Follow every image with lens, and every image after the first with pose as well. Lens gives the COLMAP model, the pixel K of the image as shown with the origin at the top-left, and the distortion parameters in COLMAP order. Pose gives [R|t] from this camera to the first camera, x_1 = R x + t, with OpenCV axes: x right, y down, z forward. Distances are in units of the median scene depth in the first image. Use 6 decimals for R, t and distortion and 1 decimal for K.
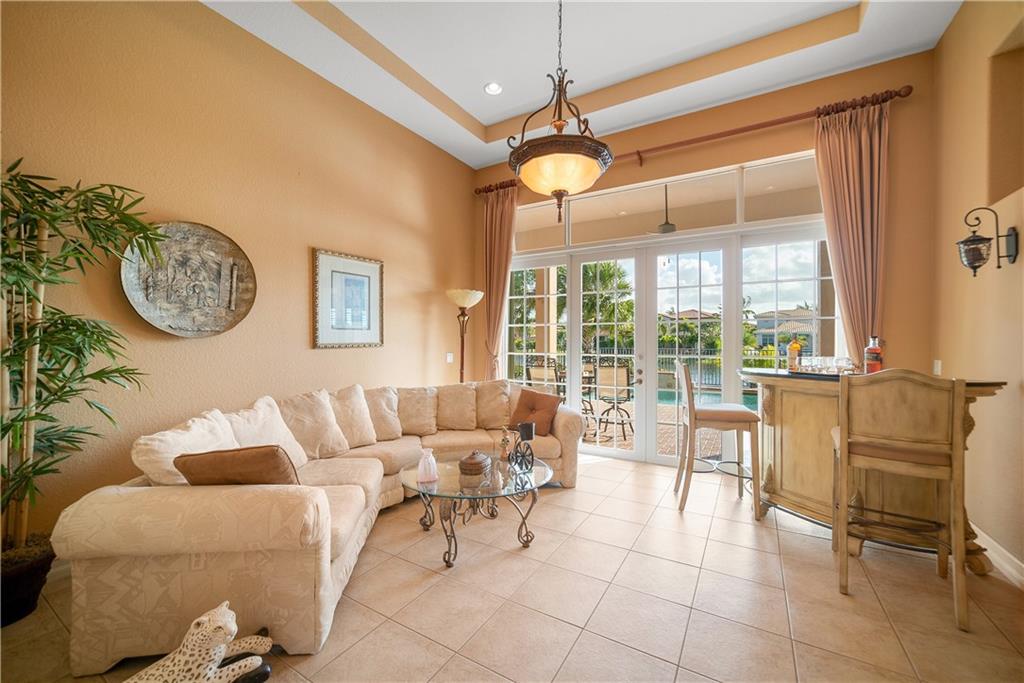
lens RADIAL K [[405.3, 0, 502.6], [0, 405.3, 339.2], [0, 0, 1]] dist [-0.010670, 0.004857]
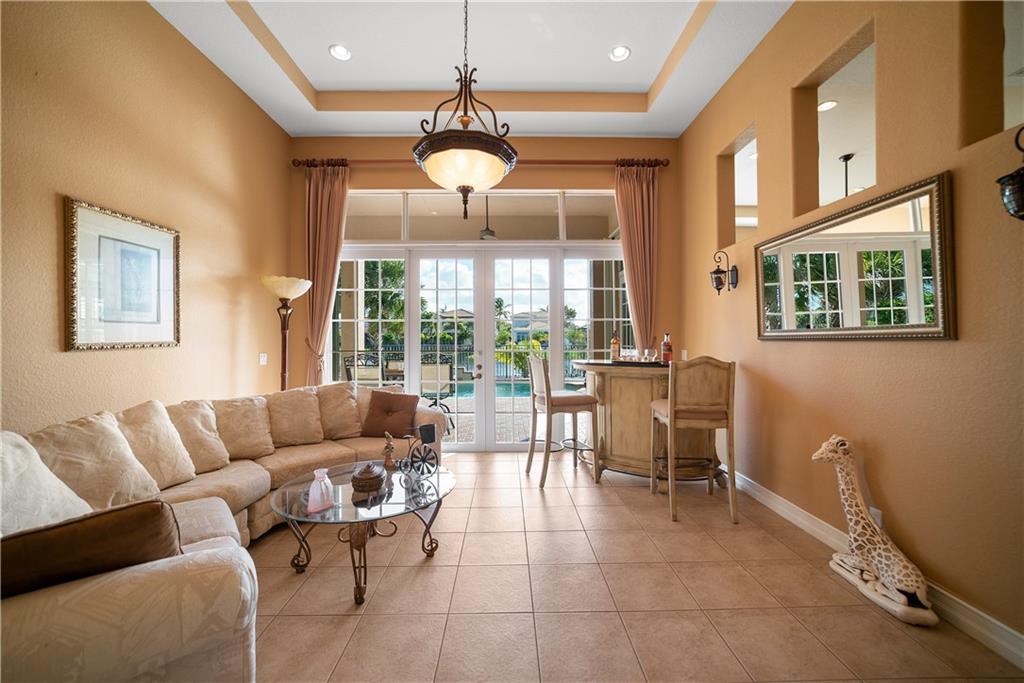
lens RADIAL K [[405.3, 0, 508.9], [0, 405.3, 333.8], [0, 0, 1]] dist [-0.010670, 0.004857]
pose [[0.850081, 0.001617, 0.526649, -0.215266], [0.001764, 0.999981, -0.005918, 0.000374], [-0.526648, 0.005960, 0.850062, 0.075131]]
